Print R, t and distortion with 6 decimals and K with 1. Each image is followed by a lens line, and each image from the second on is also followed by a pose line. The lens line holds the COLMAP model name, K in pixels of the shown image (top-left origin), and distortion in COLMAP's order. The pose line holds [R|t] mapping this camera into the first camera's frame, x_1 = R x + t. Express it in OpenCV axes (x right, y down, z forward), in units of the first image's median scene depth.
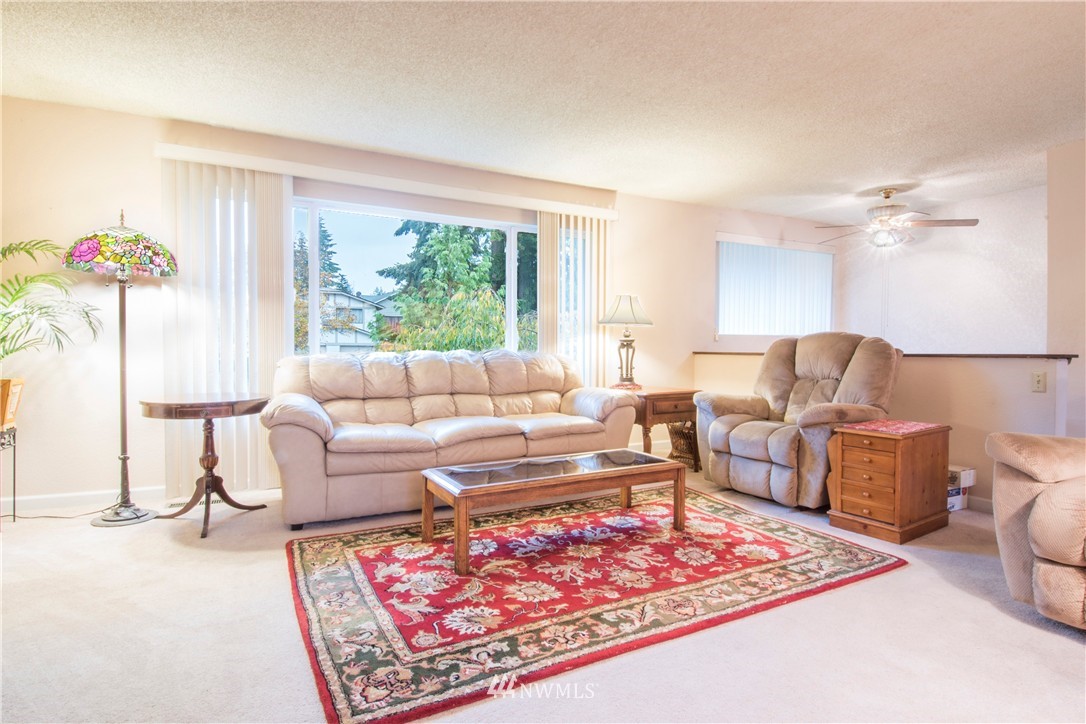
lens RADIAL K [[555.2, 0, 543.0], [0, 555.2, 362.0], [0, 0, 1]] dist [0.053199, -0.056306]
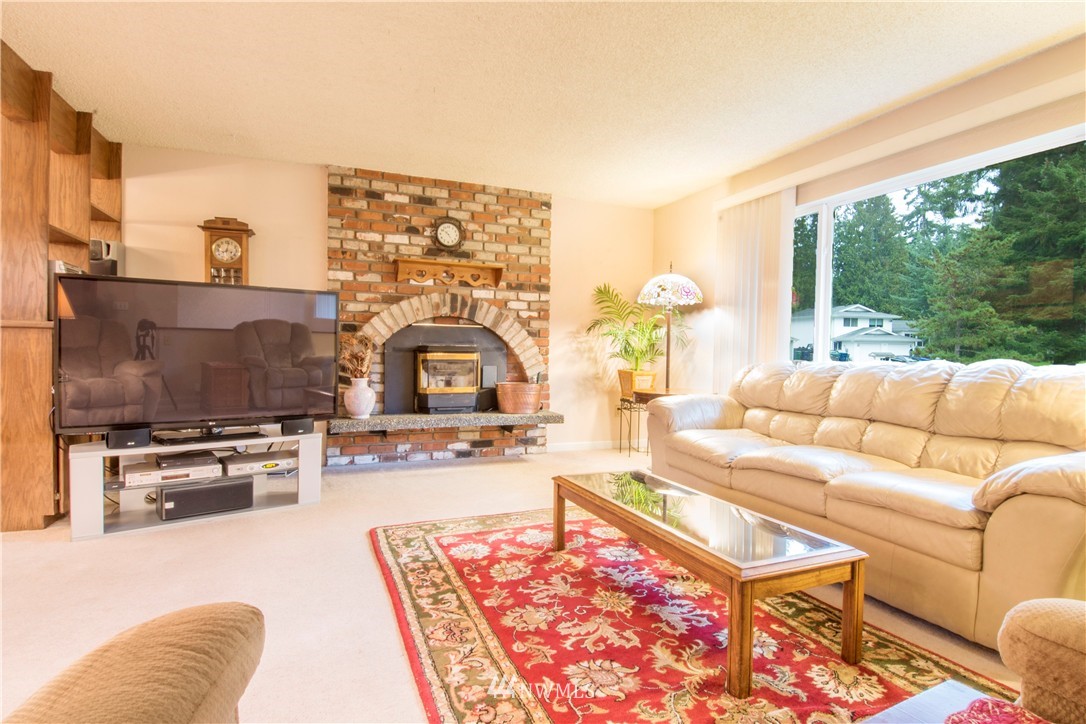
lens RADIAL K [[555.2, 0, 543.0], [0, 555.2, 362.0], [0, 0, 1]] dist [0.053199, -0.056306]
pose [[-0.096587, 0.013760, -0.995229, 1.007096], [-0.042631, 0.998930, 0.017948, -0.022746], [0.994411, 0.044161, -0.095897, 1.085982]]
